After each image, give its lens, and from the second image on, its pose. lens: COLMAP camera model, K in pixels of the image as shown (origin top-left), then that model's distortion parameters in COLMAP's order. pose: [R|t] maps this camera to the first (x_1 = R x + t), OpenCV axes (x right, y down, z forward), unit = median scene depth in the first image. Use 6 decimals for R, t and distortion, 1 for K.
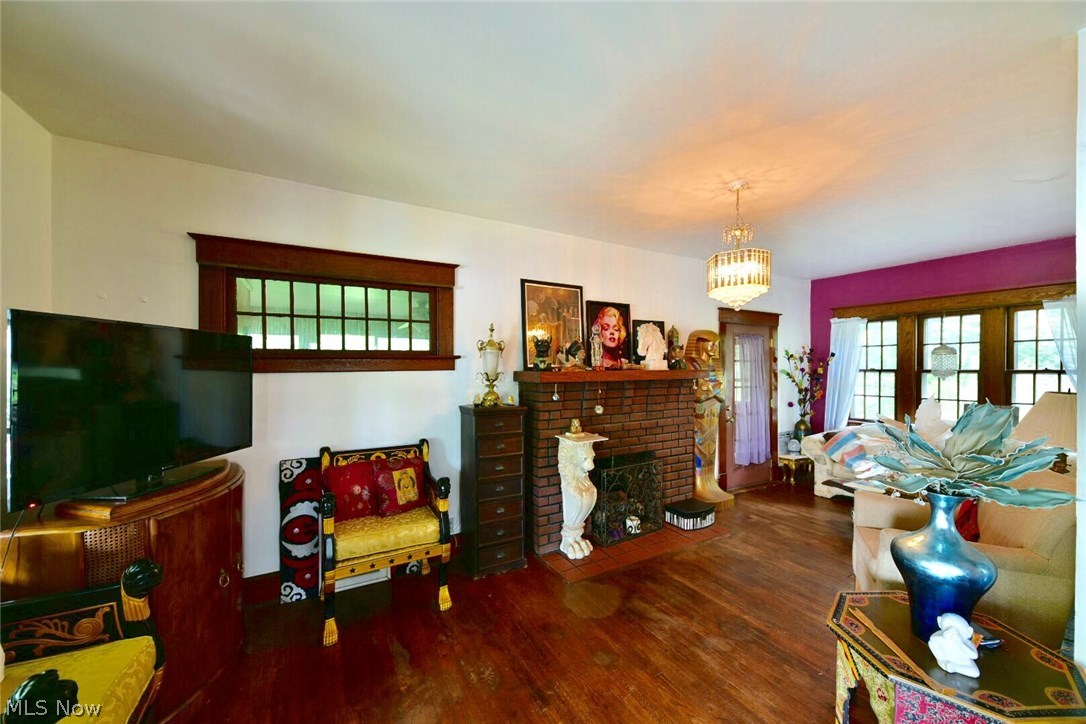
lens RADIAL K [[403.7, 0, 541.9], [0, 403.7, 365.3], [0, 0, 1]] dist [0.000885, -0.002390]
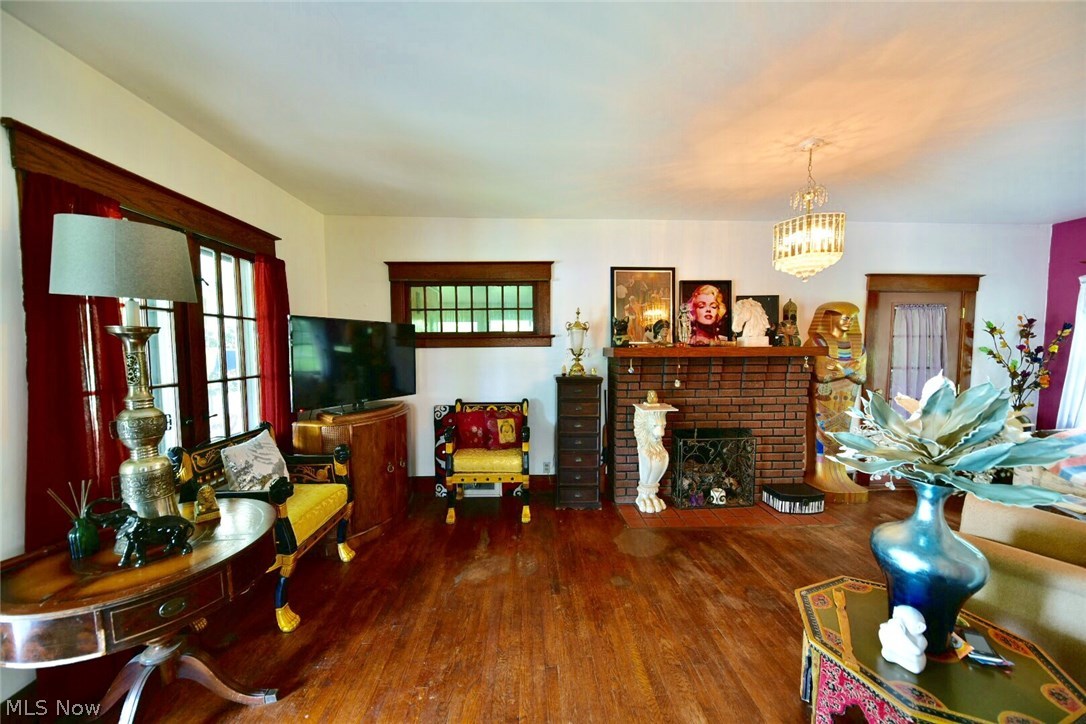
lens RADIAL K [[375.5, 0, 540.5], [0, 375.5, 366.0], [0, 0, 1]] dist [-0.002461, -0.001621]
pose [[0.887357, 0.023510, -0.460483, 0.287072], [0.002979, 0.998386, 0.056714, 0.006111], [0.461073, -0.051698, 0.885855, -0.052617]]
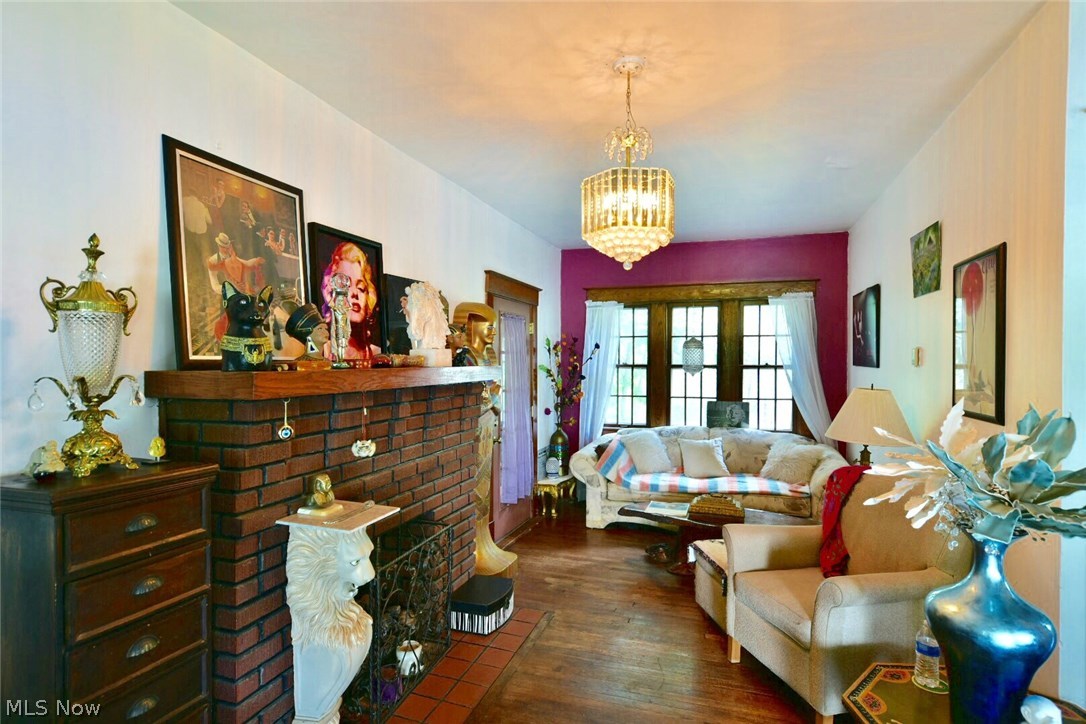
lens RADIAL K [[570.6, 0, 546.7], [0, 570.6, 367.1], [0, 0, 1]] dist [0.005394, 0.000876]
pose [[0.744182, -0.005201, 0.667957, -0.157980], [-0.004651, 0.999905, 0.012967, 0.001825], [-0.667961, -0.012757, 0.744087, 0.360438]]
